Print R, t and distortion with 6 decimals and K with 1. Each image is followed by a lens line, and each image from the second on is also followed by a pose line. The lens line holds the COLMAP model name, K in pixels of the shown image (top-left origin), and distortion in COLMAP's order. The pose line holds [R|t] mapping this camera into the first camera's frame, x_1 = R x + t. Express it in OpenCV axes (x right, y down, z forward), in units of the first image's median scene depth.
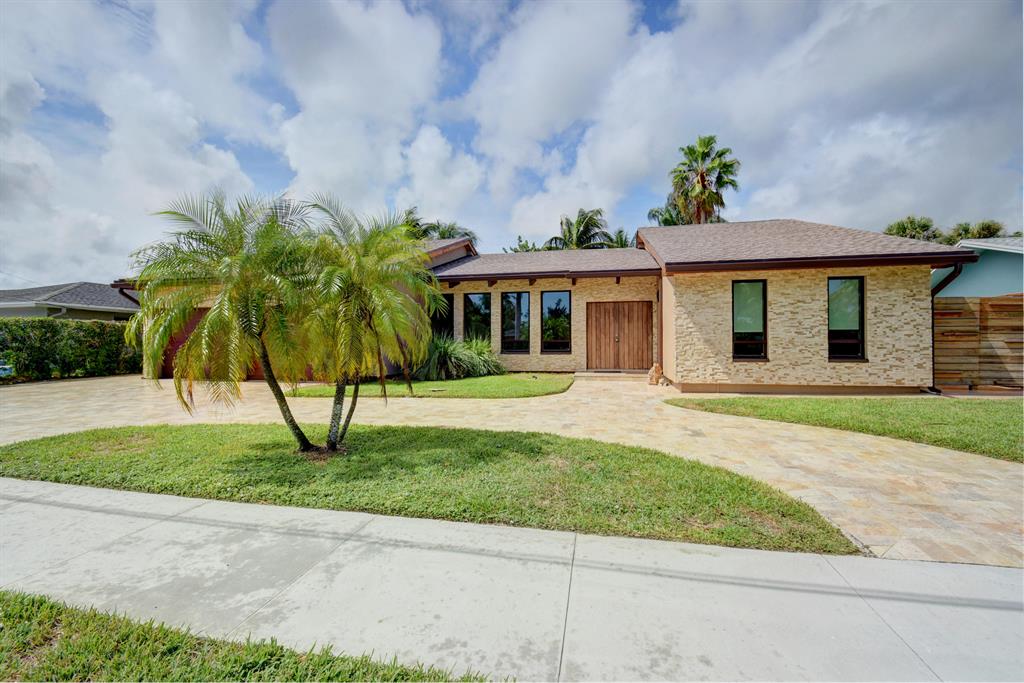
lens RADIAL K [[449.0, 0, 506.6], [0, 449.0, 341.3], [0, 0, 1]] dist [0.007556, -0.013046]
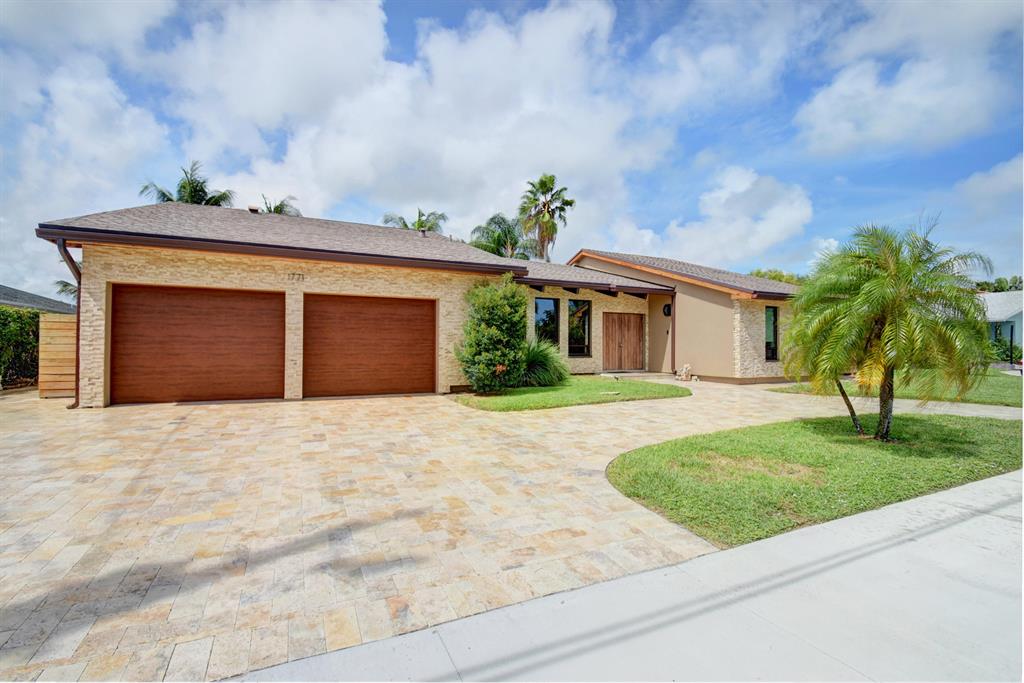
lens RADIAL K [[449.0, 0, 506.6], [0, 449.0, 341.3], [0, 0, 1]] dist [0.007556, -0.013046]
pose [[0.812478, 0.017430, 0.582732, -0.700242], [-0.010252, 0.999826, -0.015612, 0.007274], [-0.582902, 0.006711, 0.812515, 0.219697]]
